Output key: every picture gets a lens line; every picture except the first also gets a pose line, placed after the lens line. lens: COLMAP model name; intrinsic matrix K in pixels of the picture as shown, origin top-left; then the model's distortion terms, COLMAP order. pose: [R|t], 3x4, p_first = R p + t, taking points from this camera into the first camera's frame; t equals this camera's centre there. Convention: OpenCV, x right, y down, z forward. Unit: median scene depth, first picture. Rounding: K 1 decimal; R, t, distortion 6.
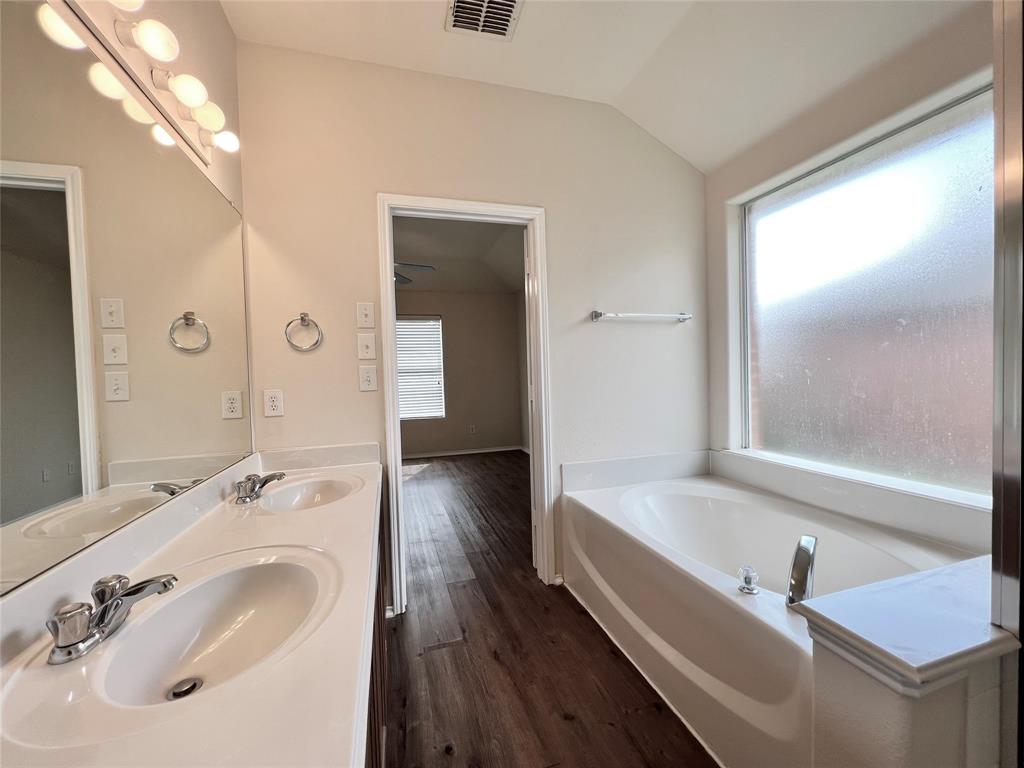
lens RADIAL K [[410.2, 0, 511.5], [0, 410.2, 379.9], [0, 0, 1]] dist [-0.002909, 0.000743]
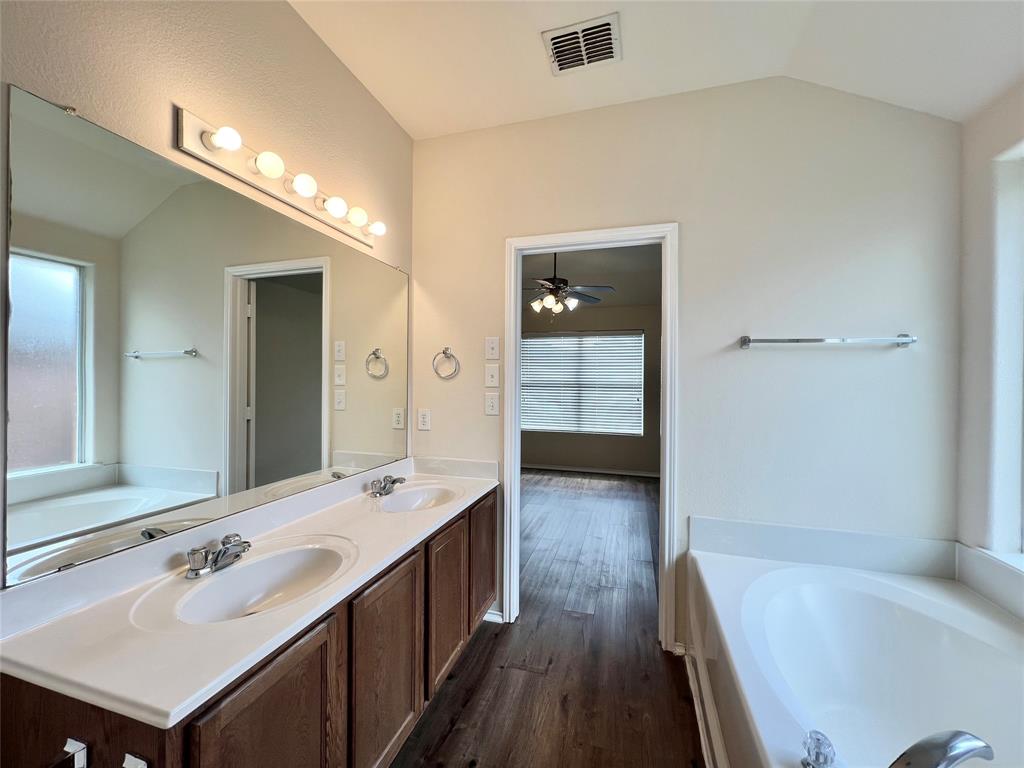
lens RADIAL K [[410.2, 0, 512.7], [0, 410.2, 380.4], [0, 0, 1]] dist [-0.002909, 0.000743]
pose [[0.837133, 0.036224, -0.545798, 0.330921], [-0.044963, 0.998985, -0.002662, -0.072065], [0.545148, 0.026770, 0.837913, 0.088249]]
